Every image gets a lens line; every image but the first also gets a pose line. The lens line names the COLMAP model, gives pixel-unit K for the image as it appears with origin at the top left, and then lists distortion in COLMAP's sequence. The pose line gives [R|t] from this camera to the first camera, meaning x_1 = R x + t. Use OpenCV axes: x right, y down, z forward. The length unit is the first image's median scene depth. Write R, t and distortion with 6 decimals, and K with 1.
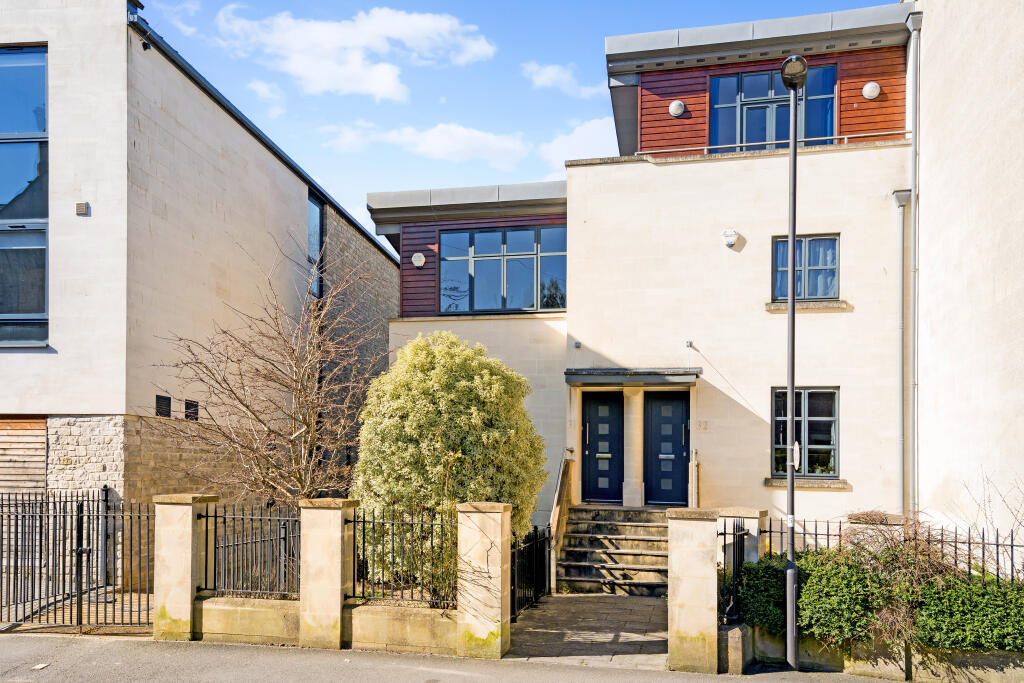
lens RADIAL K [[798.3, 0, 512.0], [0, 798.3, 341.5], [0, 0, 1]] dist [0.035660, -0.000685]
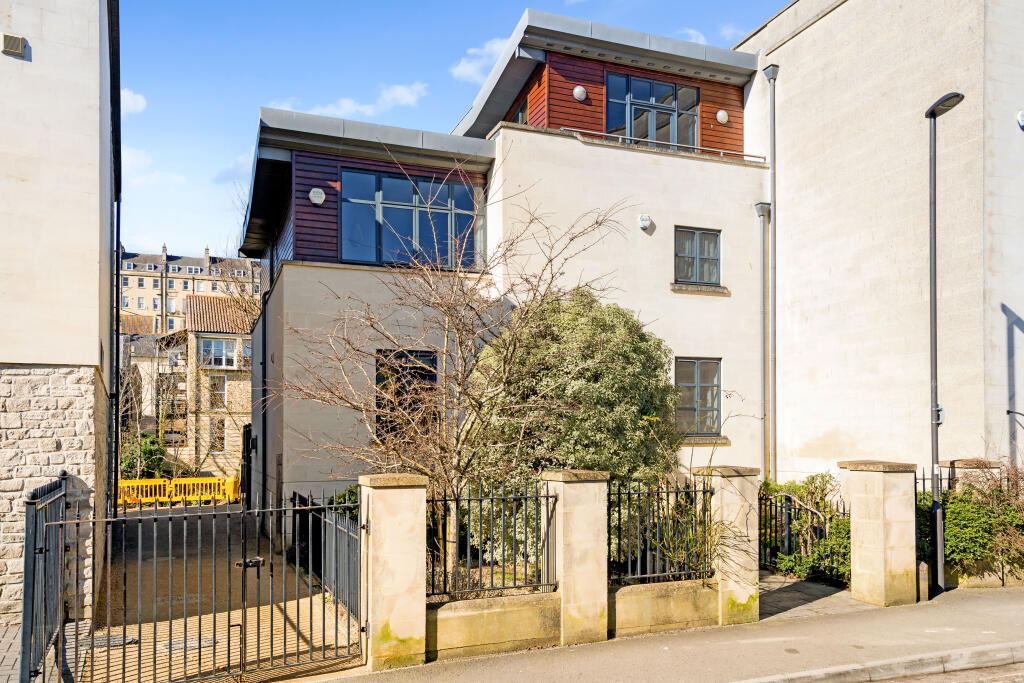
lens RADIAL K [[773.9, 0, 513.1], [0, 773.9, 305.5], [0, 0, 1]] dist [0.005589, 0.043402]
pose [[0.820095, 0.070991, 0.567807, -0.570765], [-0.068108, 0.997331, -0.026323, 0.032748], [-0.568160, -0.017085, 0.822741, 0.257220]]
